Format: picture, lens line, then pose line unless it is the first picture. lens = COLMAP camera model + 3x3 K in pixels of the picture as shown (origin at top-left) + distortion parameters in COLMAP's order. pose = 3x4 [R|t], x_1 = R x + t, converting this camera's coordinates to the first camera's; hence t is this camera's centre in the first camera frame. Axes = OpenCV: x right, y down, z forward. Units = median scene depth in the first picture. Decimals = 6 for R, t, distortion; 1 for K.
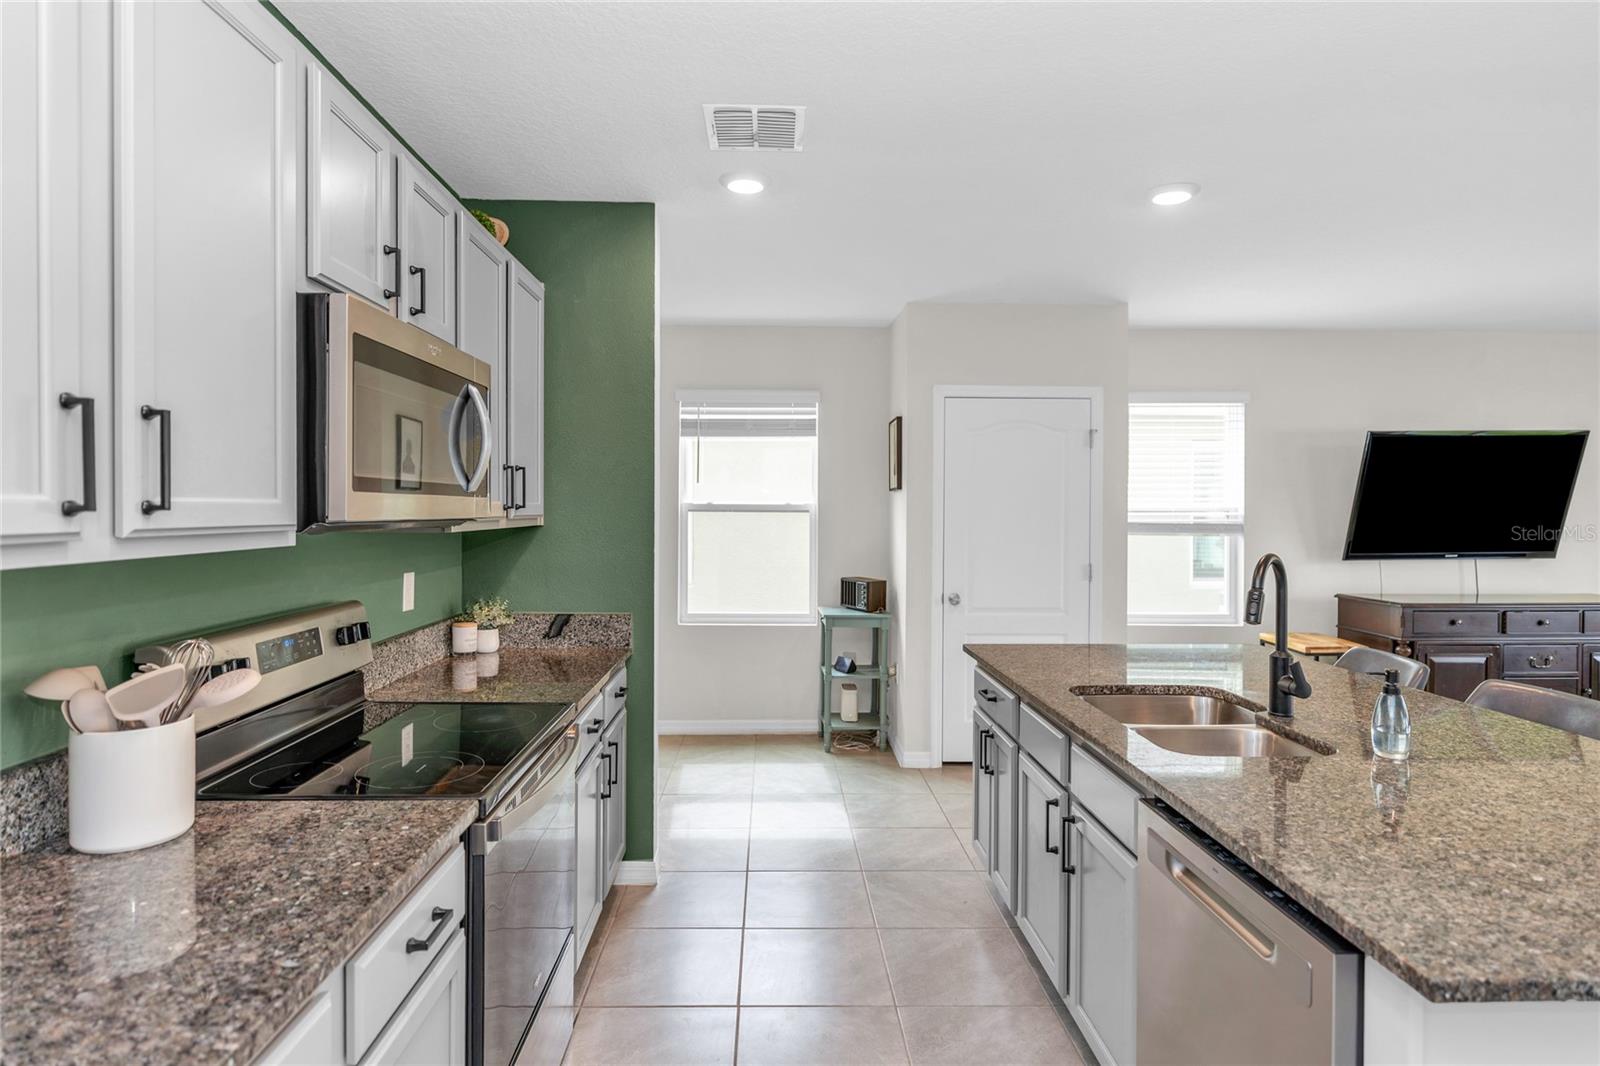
lens RADIAL K [[859.9, 0, 801.8], [0, 859.9, 511.6], [0, 0, 1]] dist [-0.002418, -0.000592]
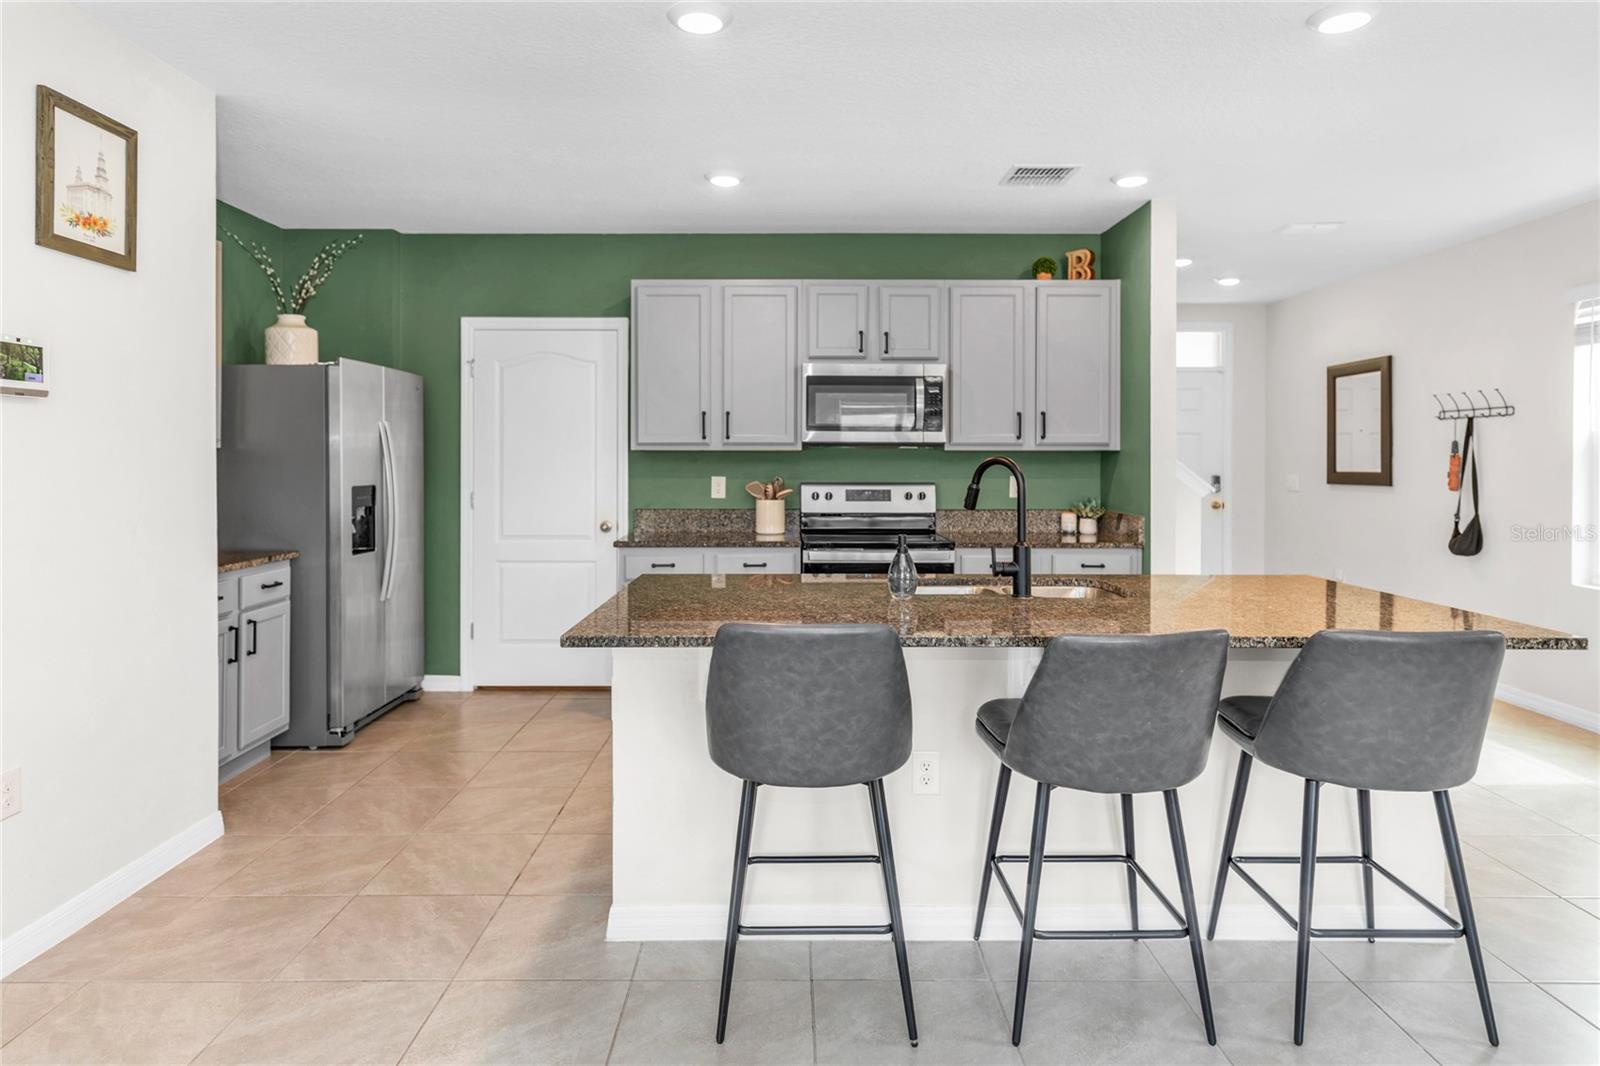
lens RADIAL K [[917.0, 0, 796.7], [0, 917.0, 463.1], [0, 0, 1]] dist [0.021215, -0.001043]
pose [[-0.005104, 0.001743, -0.999985, 0.750361], [-0.004537, 0.999988, 0.001766, 0.022765], [0.999977, 0.004546, -0.005096, 0.293108]]
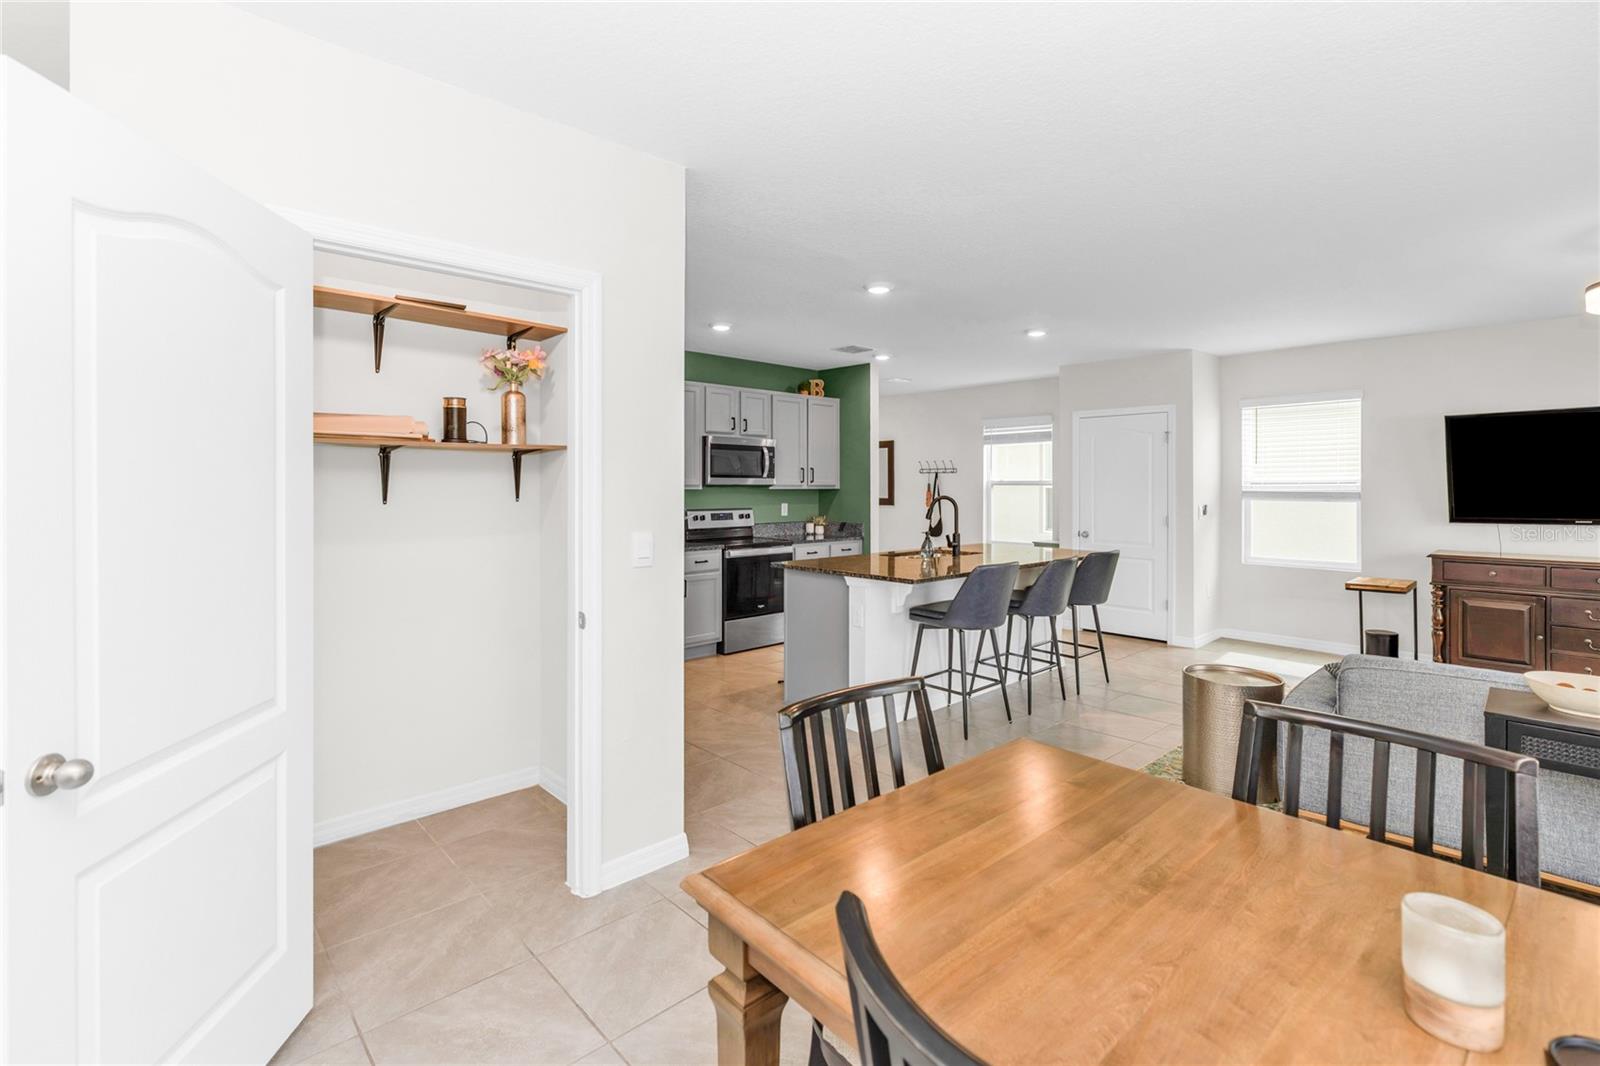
lens RADIAL K [[735.1, 0, 800.8], [0, 735.1, 482.4], [0, 0, 1]] dist [0.018113, 0.000433]
pose [[0.665614, -0.007540, -0.746258, 0.816502], [-0.001439, 0.999934, -0.011386, 0.013531], [0.746295, 0.008652, 0.665560, -0.375647]]
